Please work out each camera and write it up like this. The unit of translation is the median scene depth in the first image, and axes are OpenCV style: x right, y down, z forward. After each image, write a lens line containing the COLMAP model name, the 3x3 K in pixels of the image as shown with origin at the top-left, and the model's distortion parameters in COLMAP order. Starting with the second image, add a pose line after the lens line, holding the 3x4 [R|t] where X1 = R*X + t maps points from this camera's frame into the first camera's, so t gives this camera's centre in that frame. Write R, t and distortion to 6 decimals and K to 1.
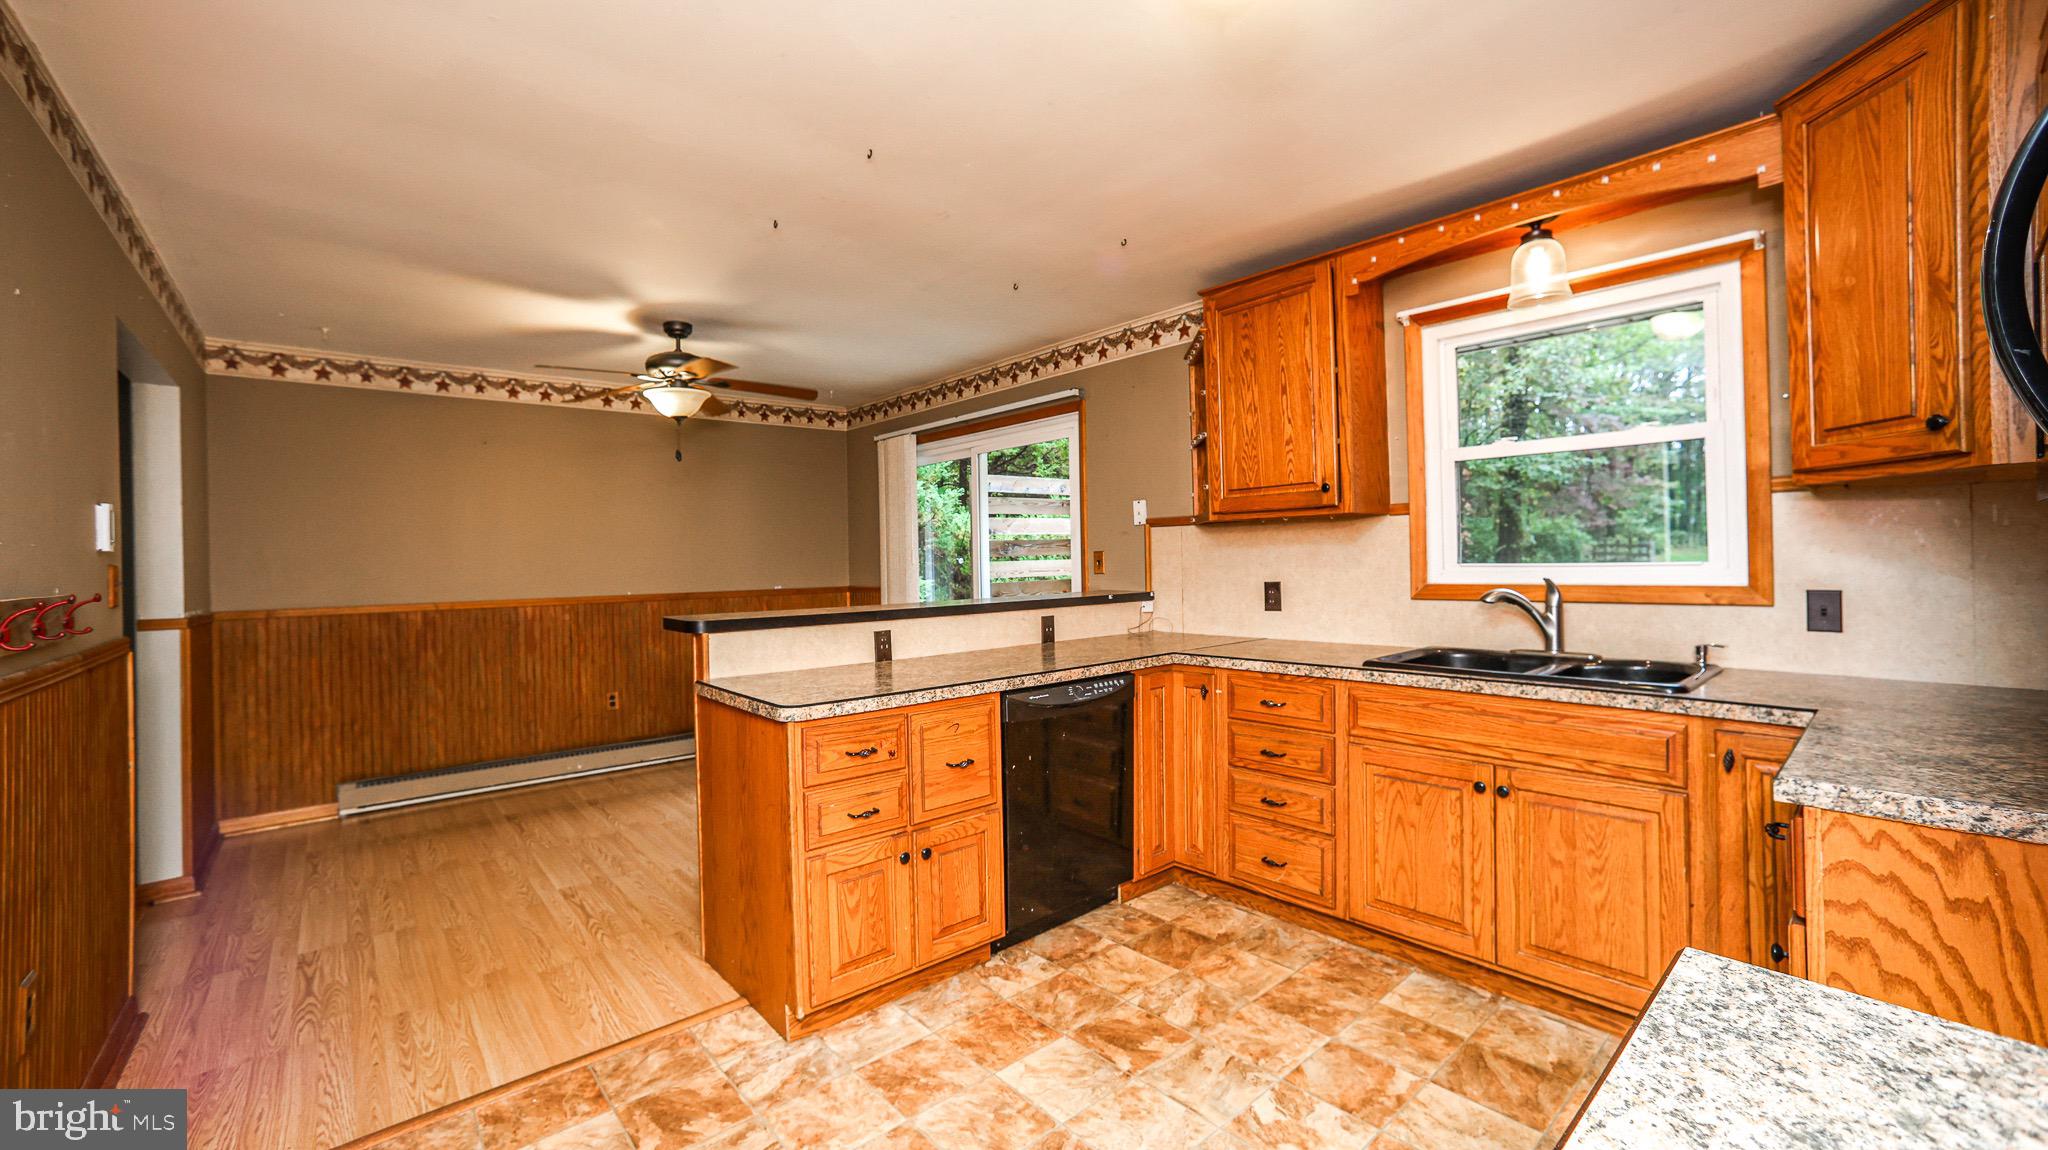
lens RADIAL K [[827.7, 0, 1011.5], [0, 827.7, 562.3], [0, 0, 1]] dist [0.027044, 0.001201]
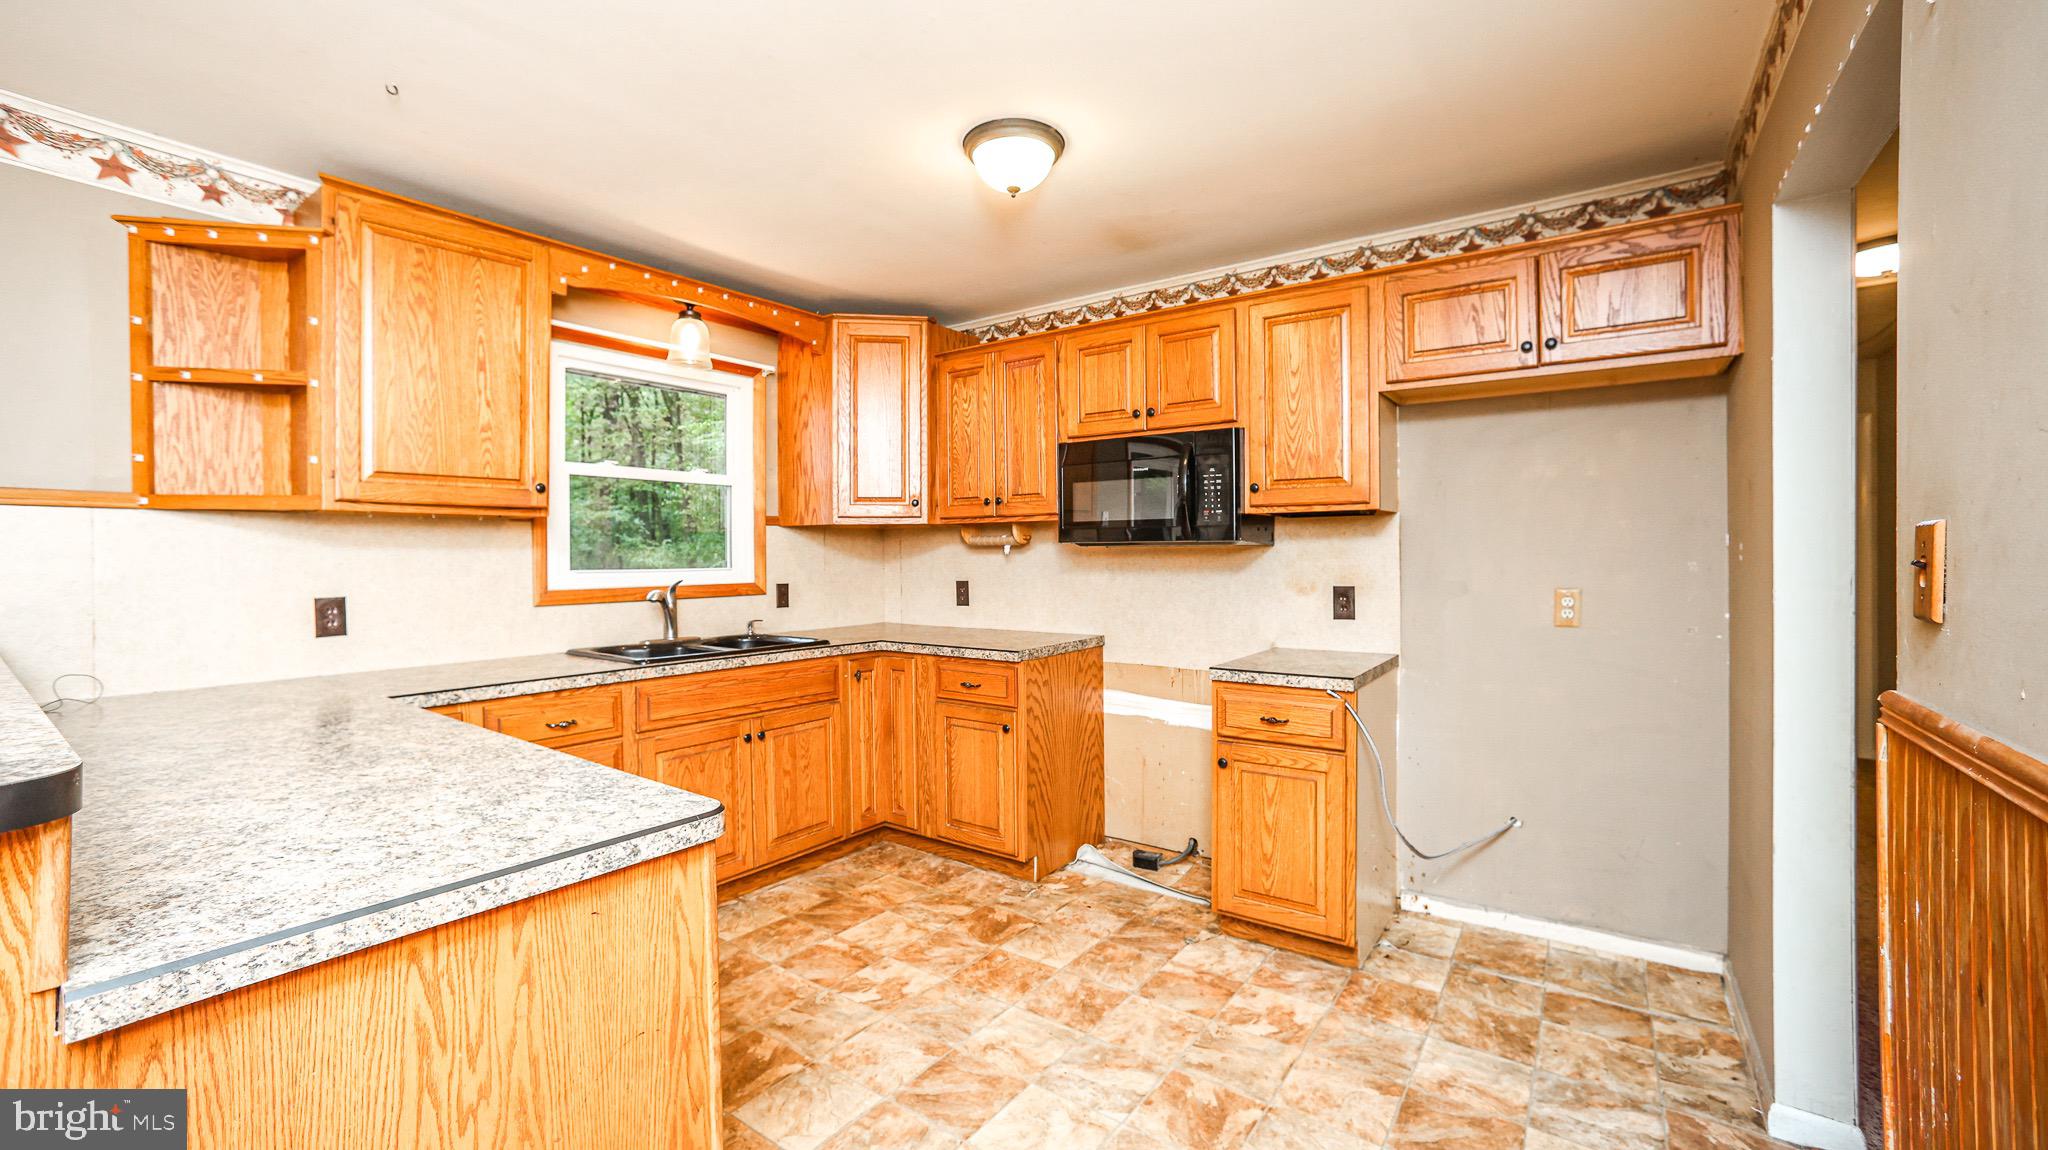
lens RADIAL K [[827.7, 0, 1017.0], [0, 827.7, 571.4], [0, 0, 1]] dist [0.027044, 0.001201]
pose [[-0.189103, -0.012141, 0.981882, -0.855214], [0.000574, 0.999922, 0.012475, -0.014018], [-0.981957, 0.002923, -0.189081, 0.881593]]
